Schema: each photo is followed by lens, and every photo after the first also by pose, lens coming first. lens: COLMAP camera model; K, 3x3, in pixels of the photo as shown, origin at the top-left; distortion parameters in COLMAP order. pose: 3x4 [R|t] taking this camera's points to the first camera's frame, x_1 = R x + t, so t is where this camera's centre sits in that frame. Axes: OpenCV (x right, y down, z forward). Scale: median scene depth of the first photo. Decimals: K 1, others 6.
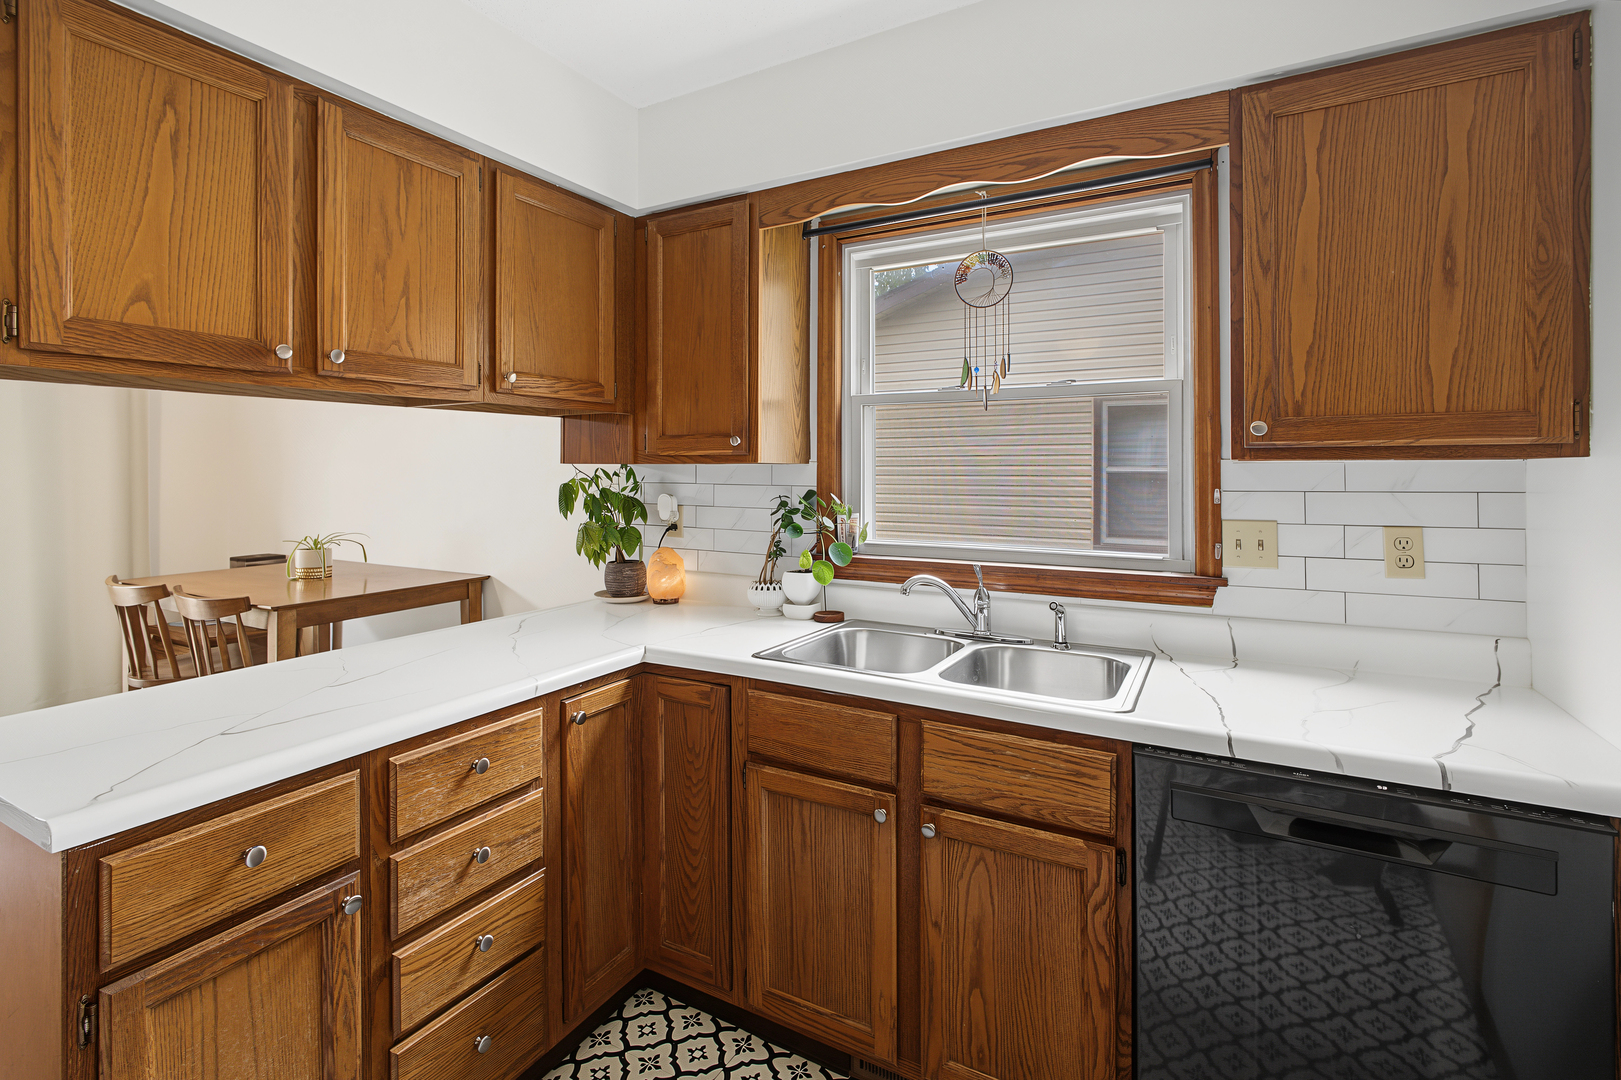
lens RADIAL K [[753.4, 0, 806.6], [0, 753.4, 471.8], [0, 0, 1]] dist [-0.009334, 0.004296]
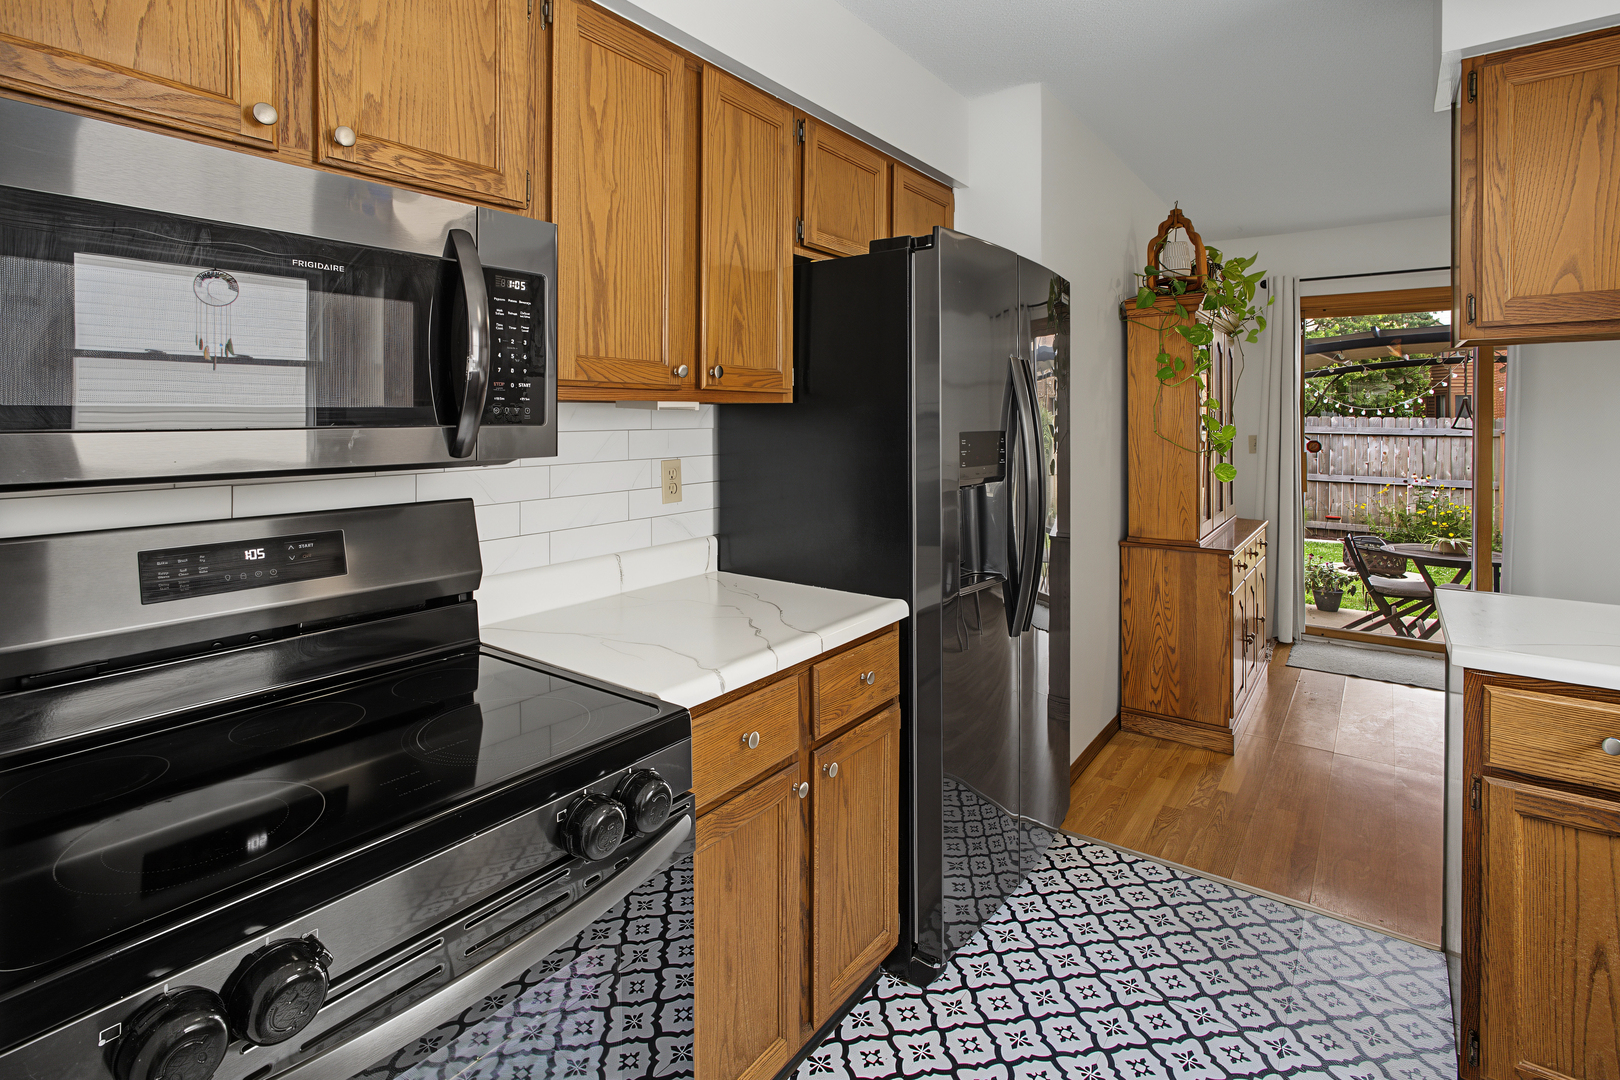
lens RADIAL K [[785.8, 0, 814.0], [0, 785.8, 420.6], [0, 0, 1]] dist [-0.008764, 0.003409]
pose [[-0.120619, 0.008029, -0.992666, 0.390334], [-0.003482, 0.999958, 0.008512, 0.004152], [0.992693, 0.004483, -0.120586, -0.049072]]
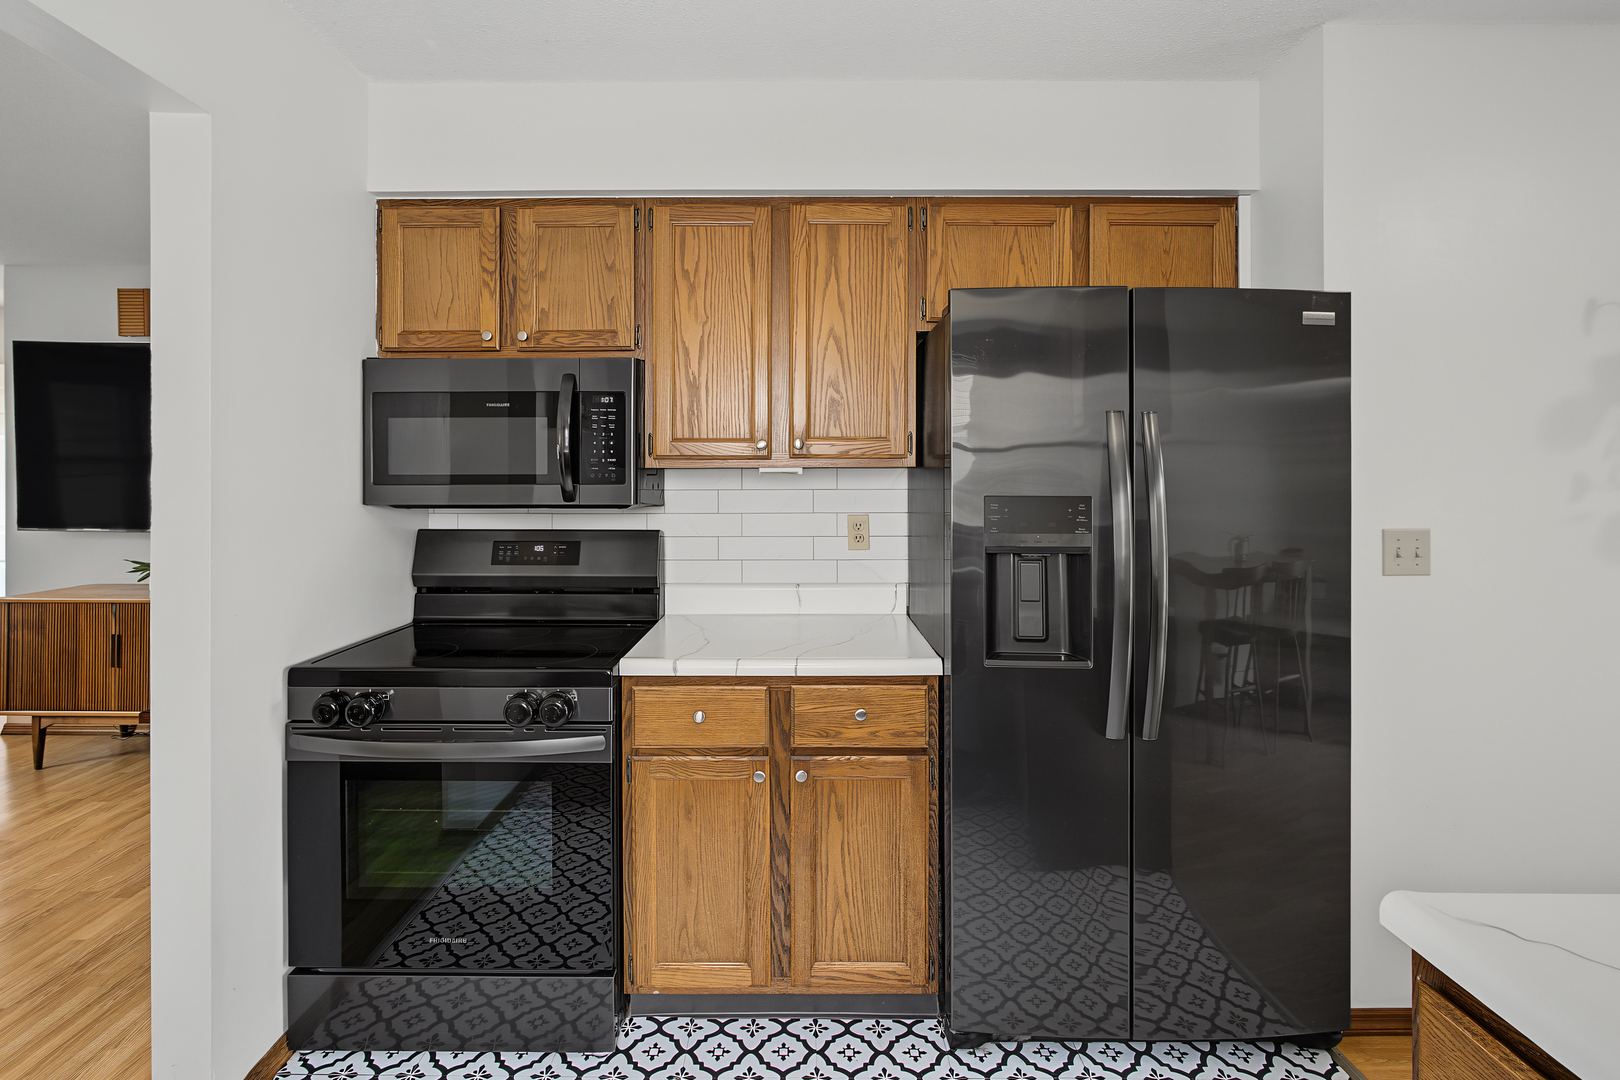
lens RADIAL K [[752.9, 0, 802.4], [0, 752.9, 479.5], [0, 0, 1]] dist [-0.009334, 0.004296]
pose [[-0.874262, 0.002947, -0.485446, -0.016333], [-0.000392, 0.999977, 0.006776, 0.000359], [0.485455, 0.006115, -0.874240, 0.783490]]
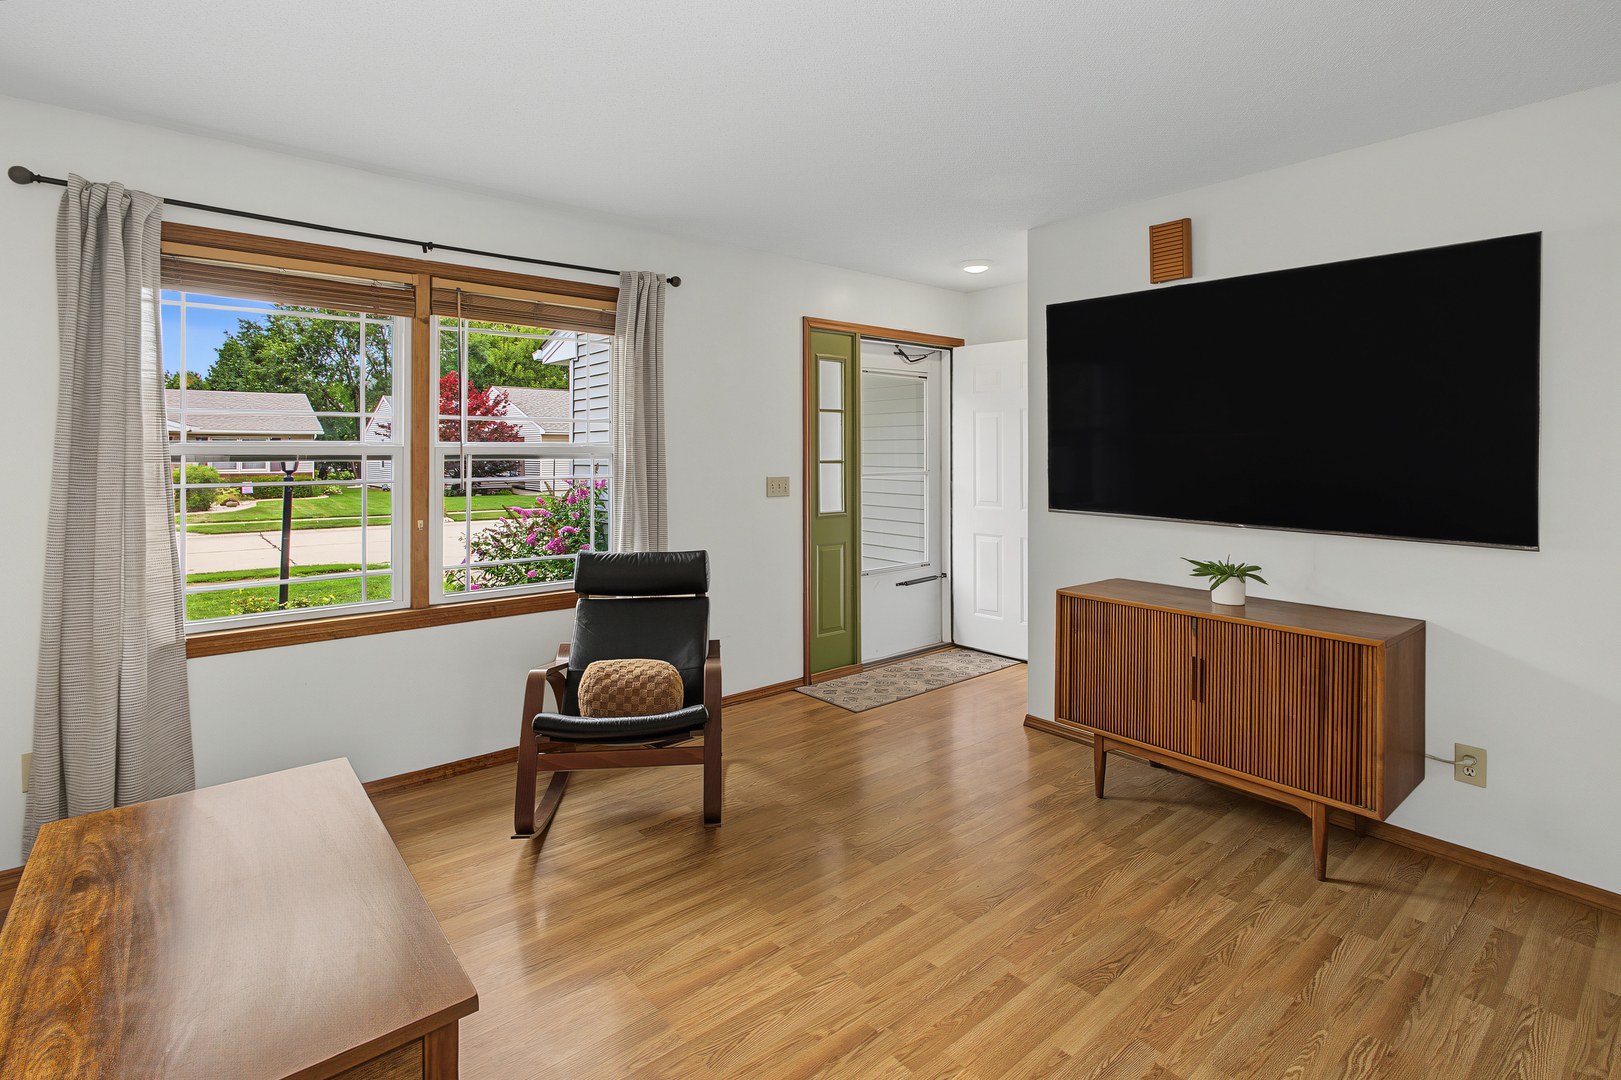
lens RADIAL K [[786.3, 0, 812.8], [0, 786.3, 450.2], [0, 0, 1]] dist [-0.008764, 0.003409]
pose [[-0.935770, -0.001368, 0.352607, 0.788785], [-0.000702, 0.999998, 0.002016, -0.003645], [-0.352609, 0.001639, -0.935769, -0.060543]]
